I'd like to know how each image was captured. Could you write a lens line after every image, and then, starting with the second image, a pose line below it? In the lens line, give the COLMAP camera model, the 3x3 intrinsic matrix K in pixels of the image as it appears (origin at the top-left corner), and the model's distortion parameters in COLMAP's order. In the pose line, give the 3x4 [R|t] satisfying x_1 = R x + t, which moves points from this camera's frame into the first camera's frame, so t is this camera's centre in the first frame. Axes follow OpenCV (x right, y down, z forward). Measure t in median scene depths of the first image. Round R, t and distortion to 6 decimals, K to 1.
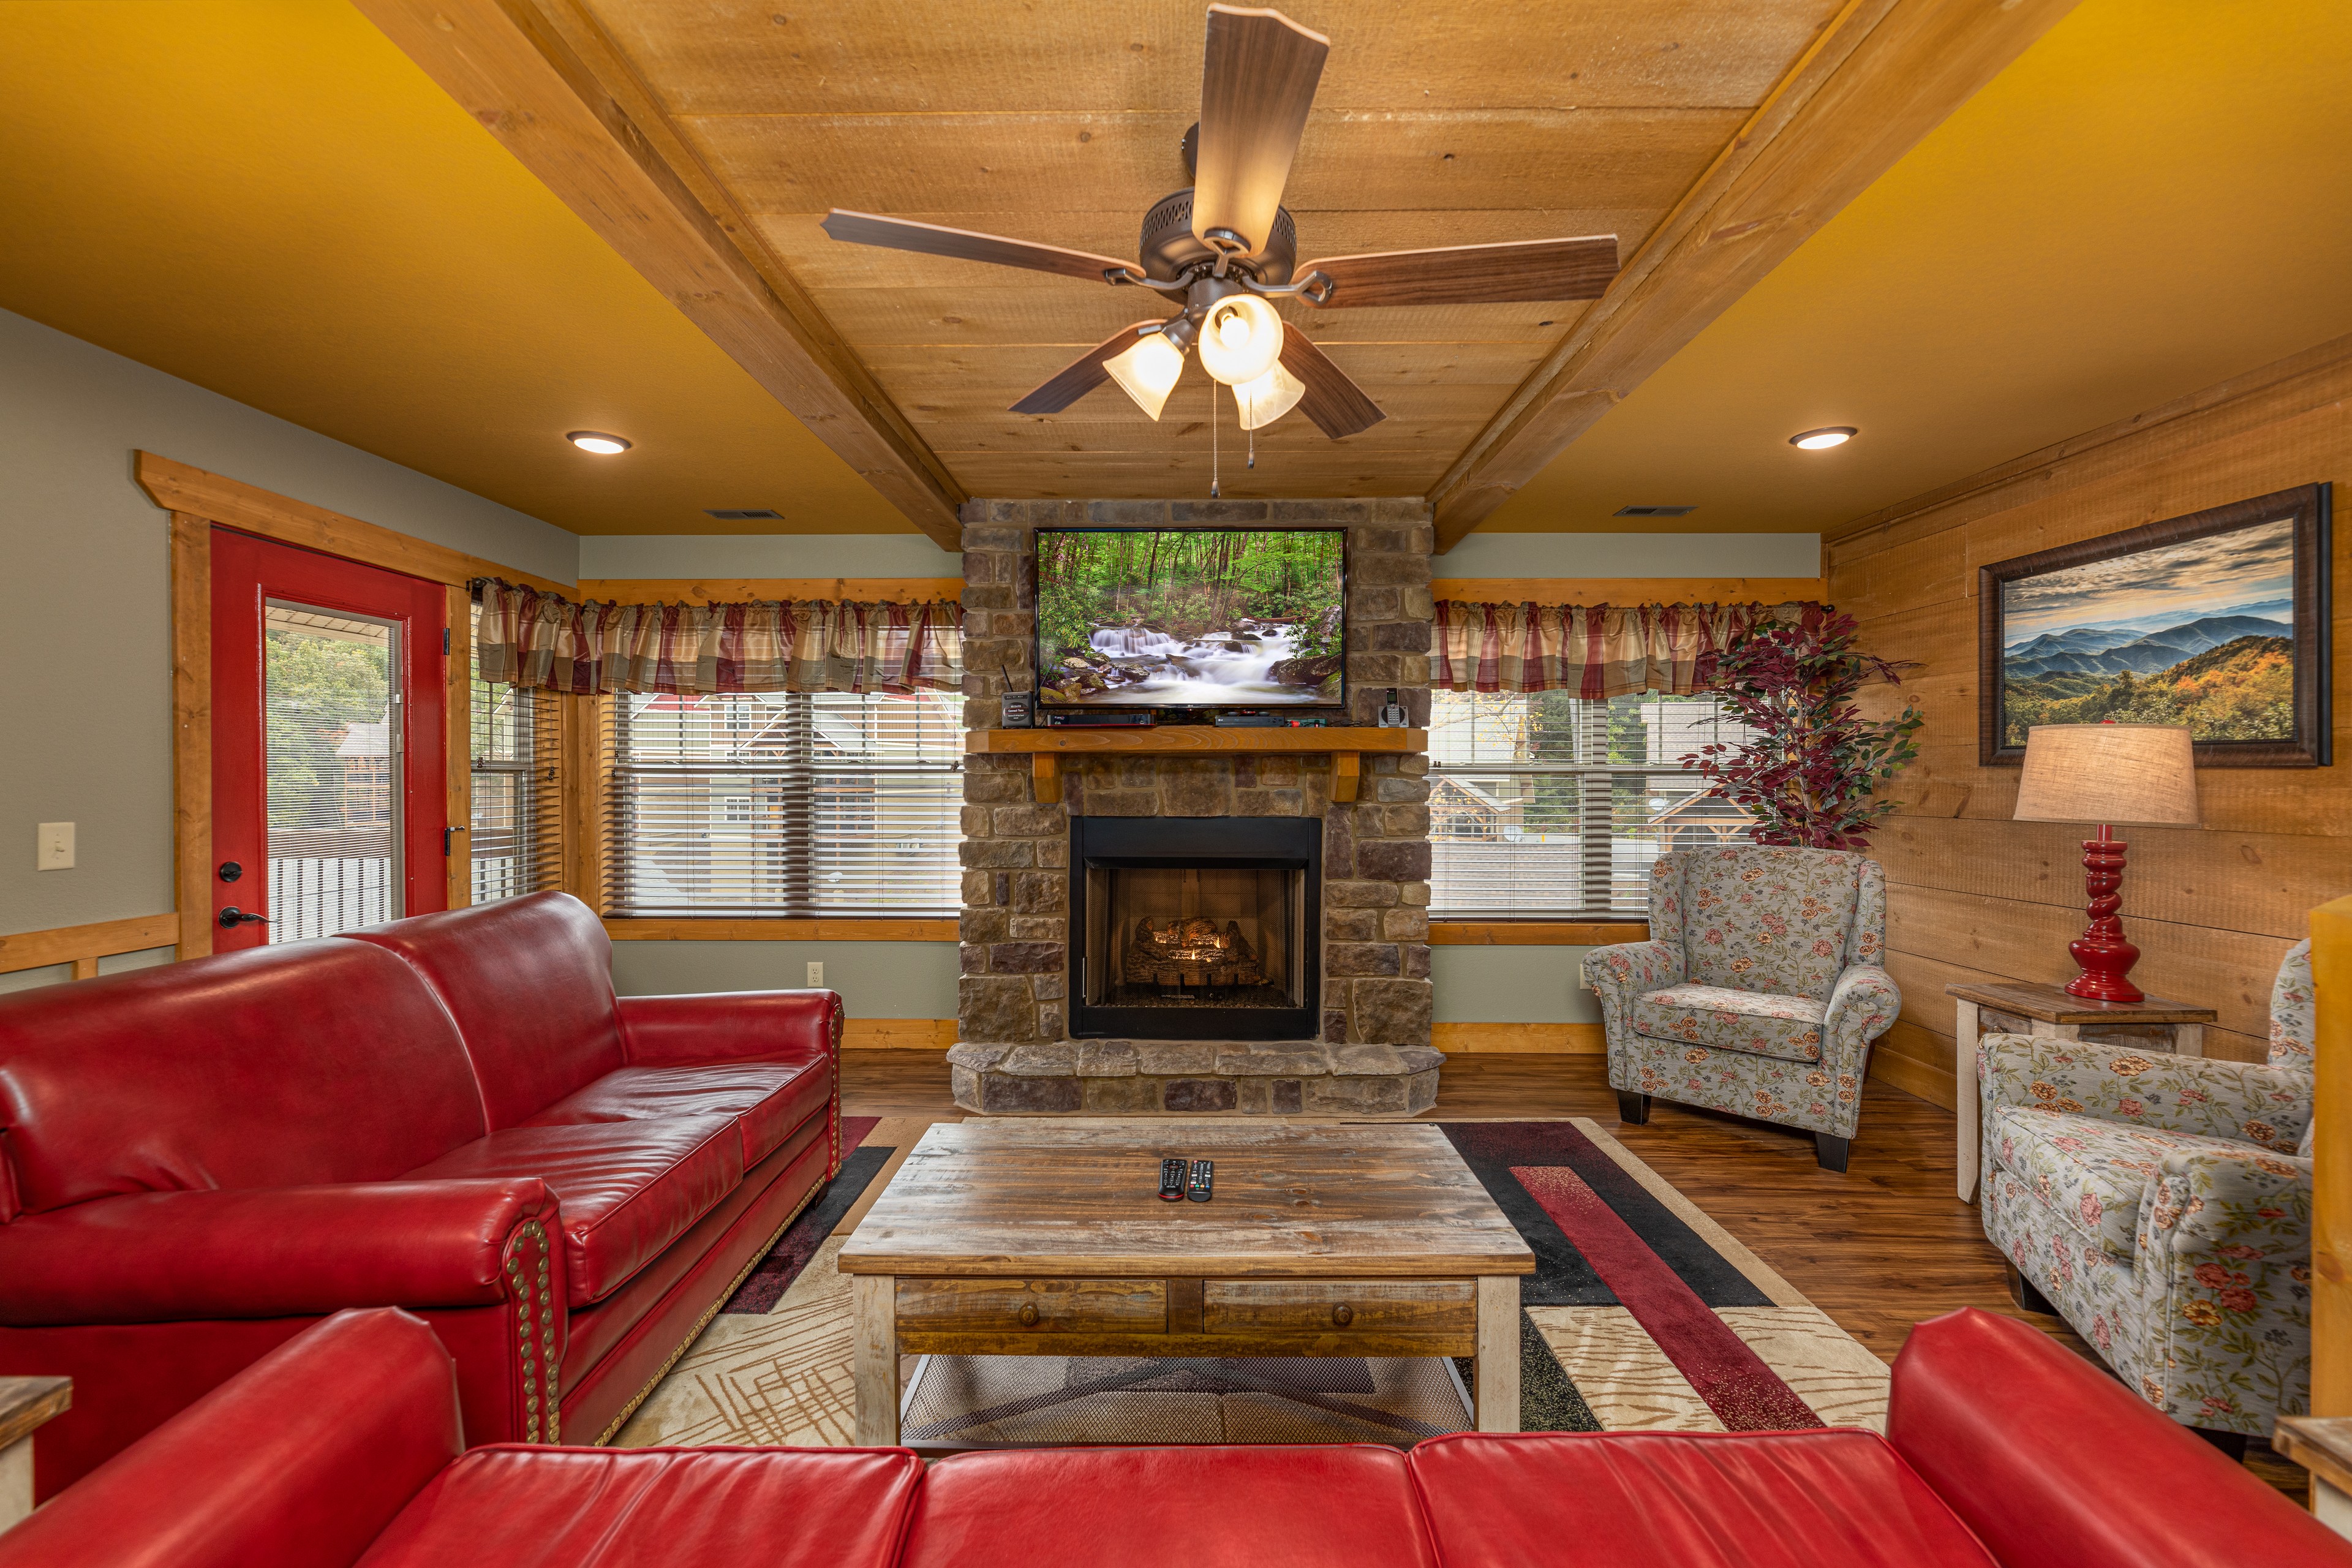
lens RADIAL K [[951.1, 0, 1177.4], [0, 951.1, 773.6], [0, 0, 1]] dist [-0.006822, 0.000097]
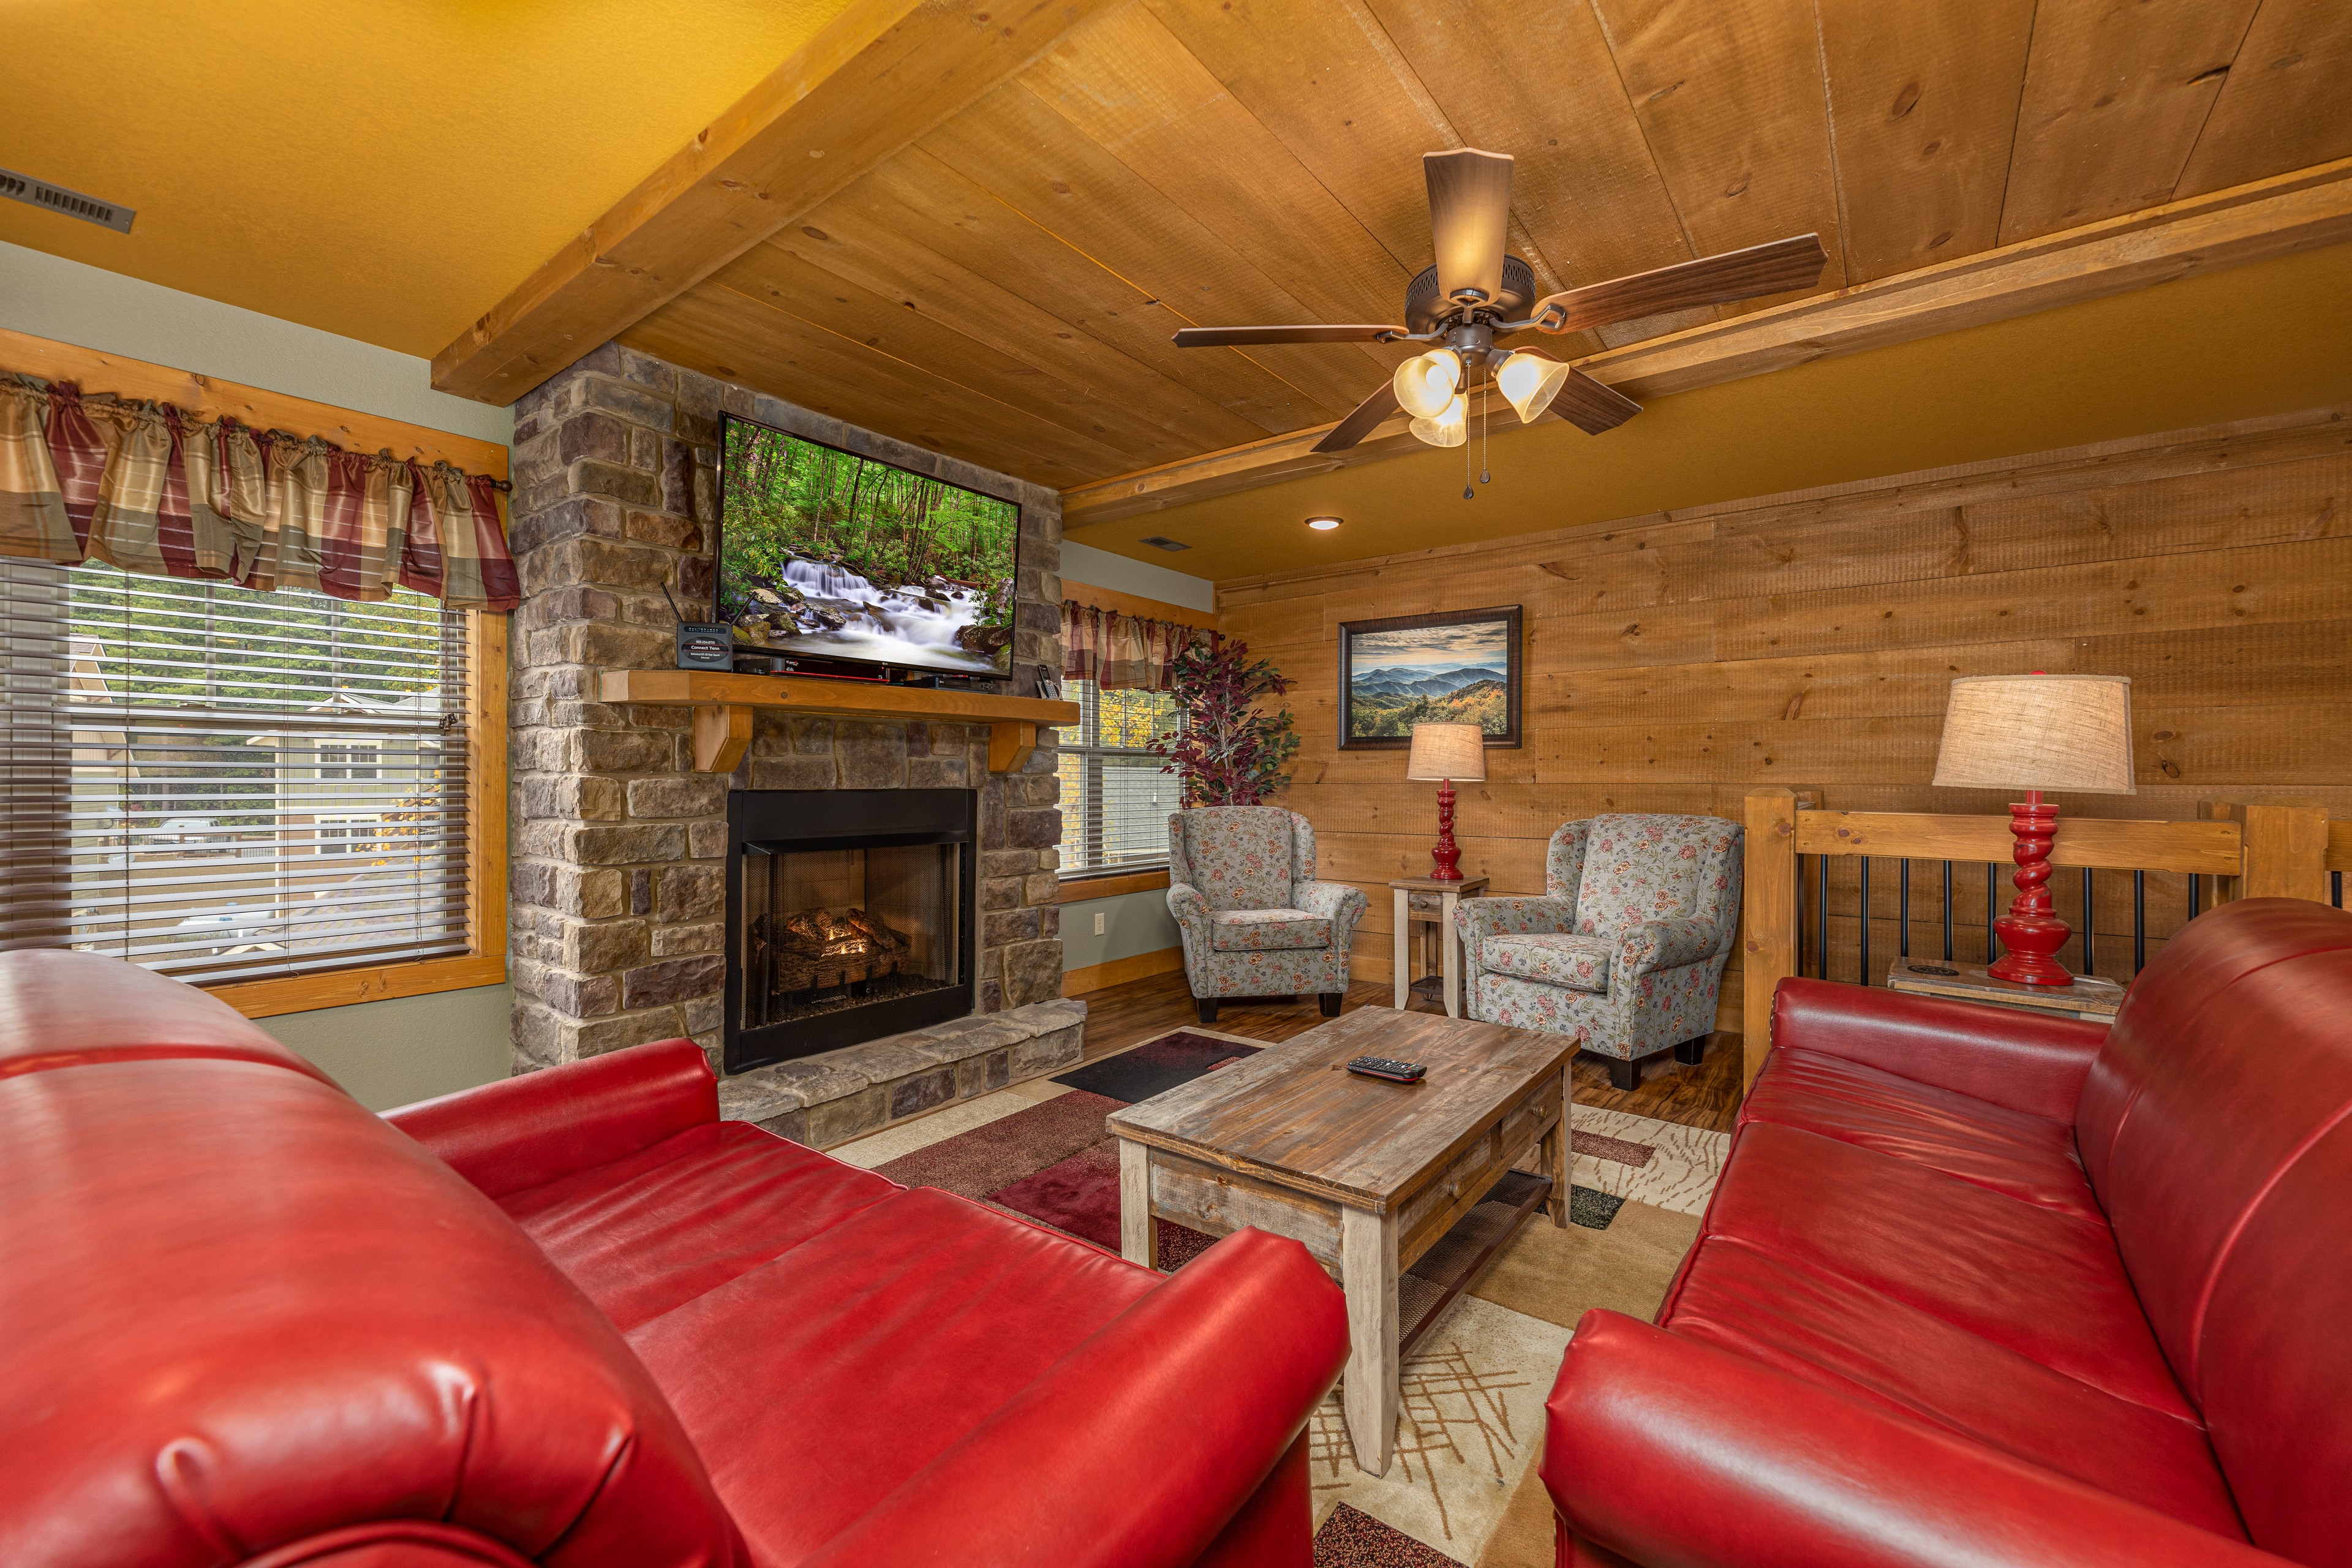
lens RADIAL K [[951.1, 0, 1168.6], [0, 951.1, 777.9], [0, 0, 1]] dist [-0.006822, 0.000097]
pose [[0.601936, -0.000998, 0.798544, -0.537770], [-0.002102, 0.999994, 0.002834, 0.032711], [-0.798542, -0.003384, 0.601930, 0.253631]]
